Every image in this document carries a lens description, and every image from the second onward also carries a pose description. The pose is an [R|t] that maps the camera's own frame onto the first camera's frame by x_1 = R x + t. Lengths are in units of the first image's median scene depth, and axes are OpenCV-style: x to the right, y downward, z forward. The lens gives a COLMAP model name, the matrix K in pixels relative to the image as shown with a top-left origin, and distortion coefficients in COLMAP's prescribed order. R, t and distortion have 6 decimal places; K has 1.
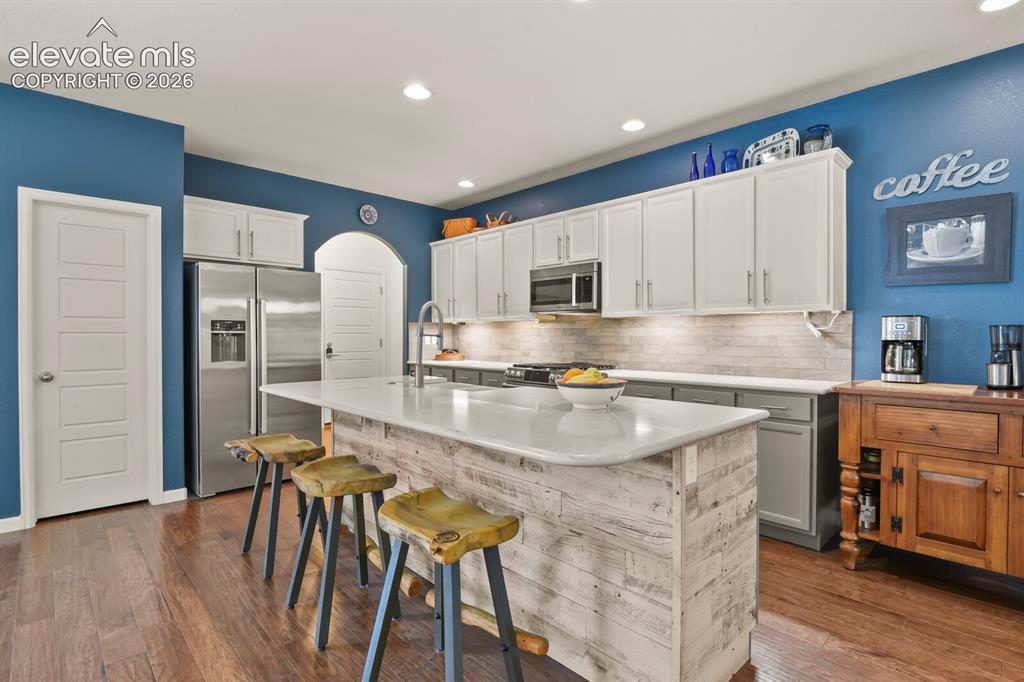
lens RADIAL K [[497.3, 0, 510.6], [0, 497.3, 337.1], [0, 0, 1]] dist [-0.005427, -0.007650]
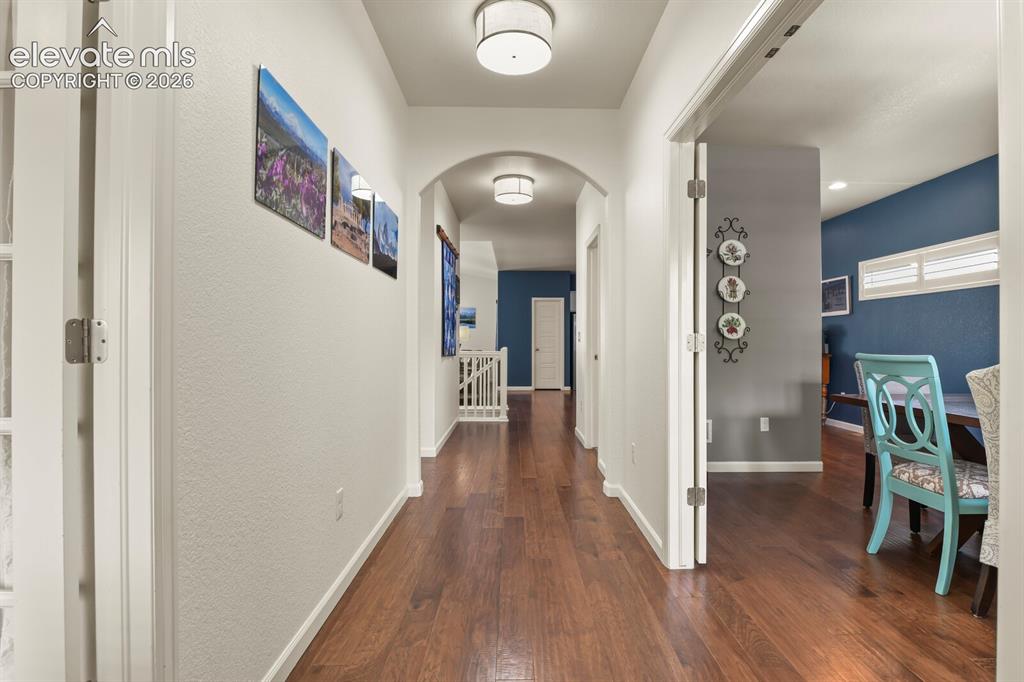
lens RADIAL K [[497.3, 0, 519.8], [0, 497.3, 343.8], [0, 0, 1]] dist [-0.005427, -0.007650]
pose [[0.728810, 0.001945, -0.684713, 1.293691], [-0.004981, 0.999985, -0.002461, 0.046075], [0.684698, 0.005204, 0.728809, -1.547157]]
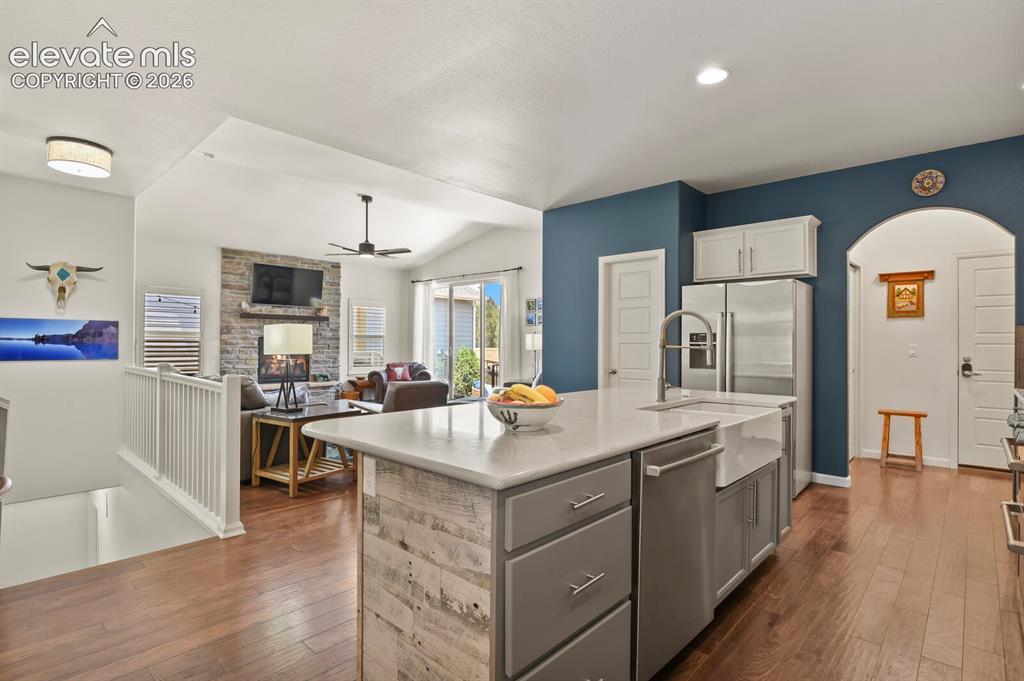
lens RADIAL K [[497.3, 0, 526.0], [0, 497.3, 342.1], [0, 0, 1]] dist [-0.005427, -0.007650]
pose [[0.075017, 0.001667, -0.997181, 0.604210], [-0.009742, 0.999952, 0.000939, -0.009431], [0.997135, 0.009644, 0.075030, 0.535984]]
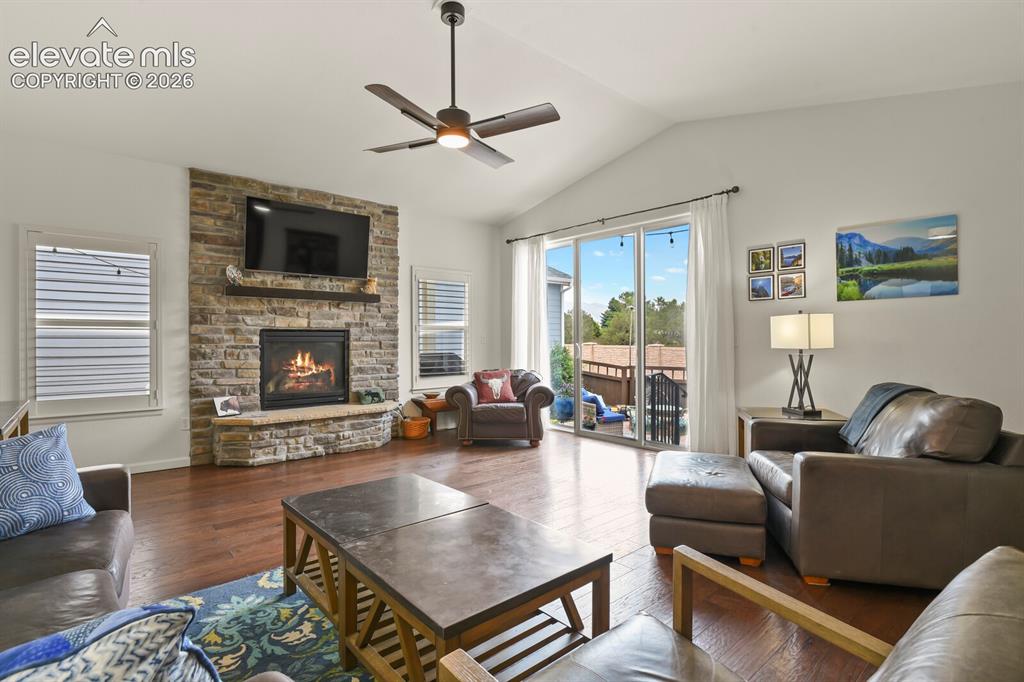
lens RADIAL K [[497.3, 0, 520.9], [0, 497.3, 339.2], [0, 0, 1]] dist [-0.005427, -0.007650]
pose [[-0.047558, 0.002812, -0.998865, -0.538594], [0.000131, 0.999996, 0.002809, 0.005024], [0.998868, 0.000003, -0.047558, 0.214344]]
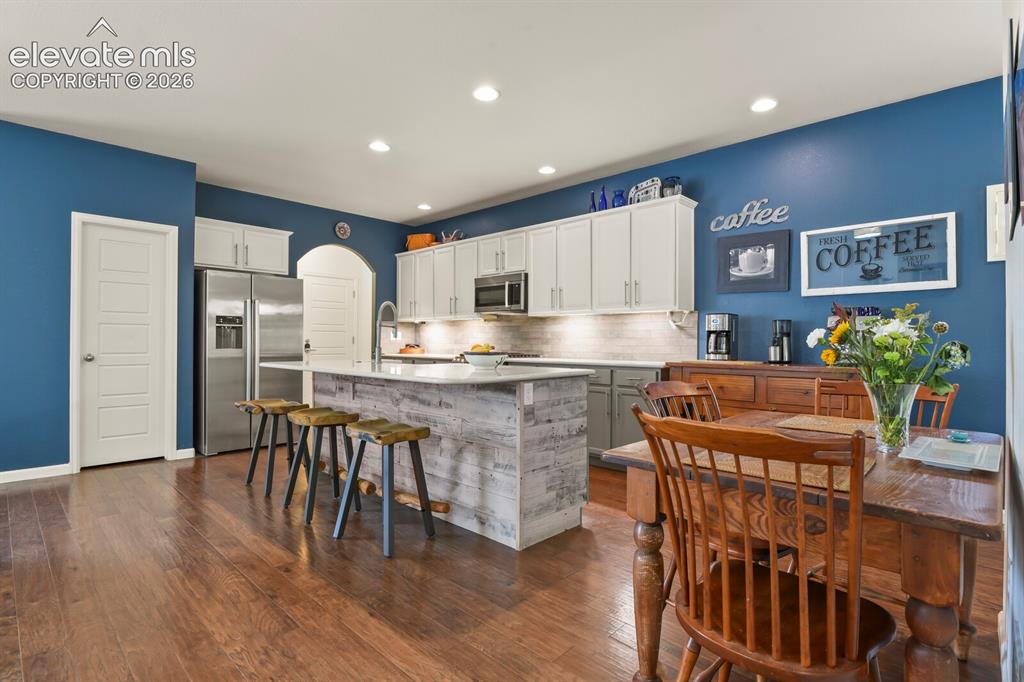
lens RADIAL K [[497.3, 0, 510.2], [0, 497.3, 336.8], [0, 0, 1]] dist [-0.005427, -0.007650]
pose [[0.998950, 0.005142, 0.045516, 0.094629], [-0.004559, 0.999906, -0.012898, 0.034592], [-0.045579, 0.012677, 0.998880, -0.315946]]
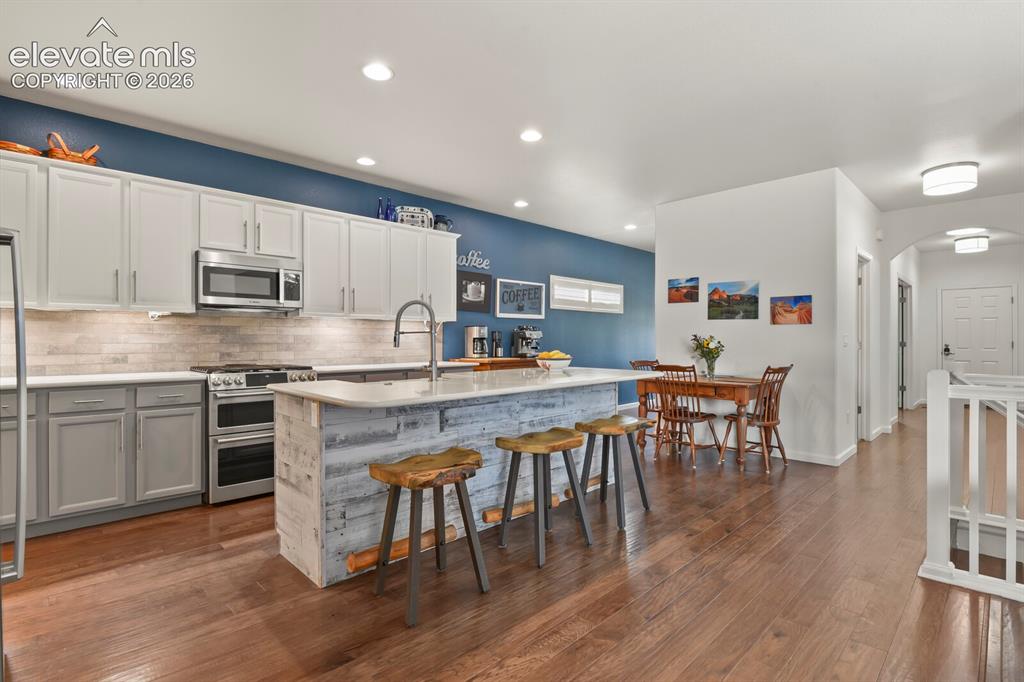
lens RADIAL K [[497.3, 0, 519.0], [0, 497.3, 339.0], [0, 0, 1]] dist [-0.005427, -0.007650]
pose [[-0.021653, 0.000437, 0.999765, -1.001250], [0.002742, 0.999996, -0.000377, 0.009762], [-0.999762, 0.002733, -0.021654, 0.672683]]
